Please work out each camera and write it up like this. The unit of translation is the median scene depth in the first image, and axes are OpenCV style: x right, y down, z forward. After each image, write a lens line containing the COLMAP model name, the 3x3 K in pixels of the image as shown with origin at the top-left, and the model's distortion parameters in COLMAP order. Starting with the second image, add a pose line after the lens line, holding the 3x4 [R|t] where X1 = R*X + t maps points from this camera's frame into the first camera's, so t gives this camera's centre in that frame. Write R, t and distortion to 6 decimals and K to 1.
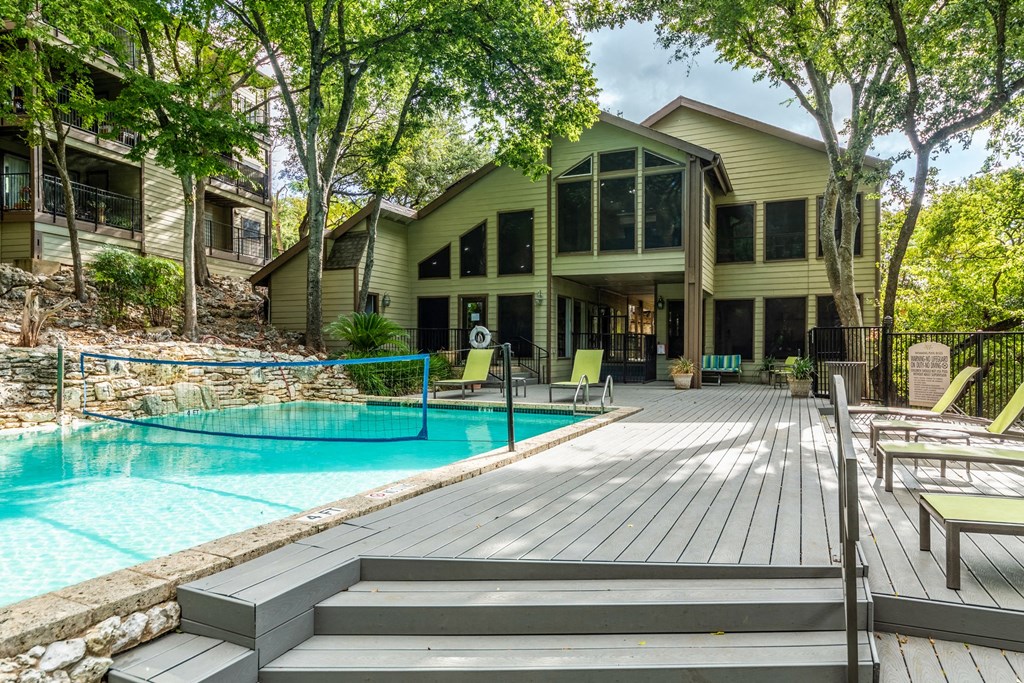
lens RADIAL K [[608.1, 0, 512.0], [0, 608.1, 341.5], [0, 0, 1]] dist [-0.000104, -0.002570]
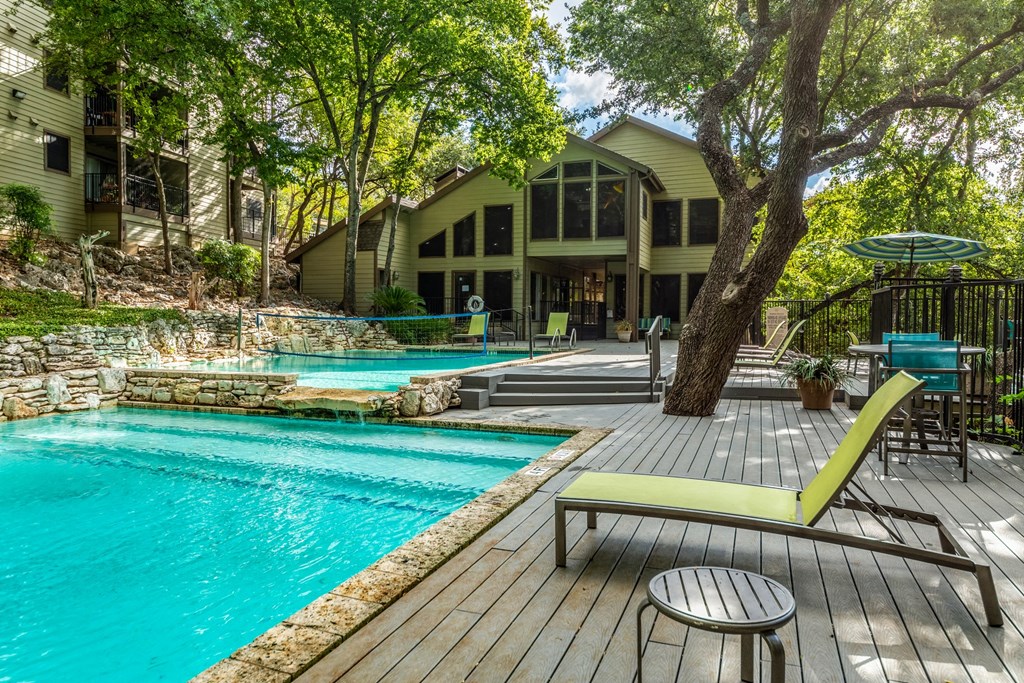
lens RADIAL K [[675.5, 0, 518.8], [0, 675.5, 360.5], [0, 0, 1]] dist [0.003981, -0.001179]
pose [[0.995312, -0.008712, 0.096318, -0.092060], [0.001491, 0.997199, 0.074782, 0.005016], [-0.096700, -0.074288, 0.992537, -0.442950]]
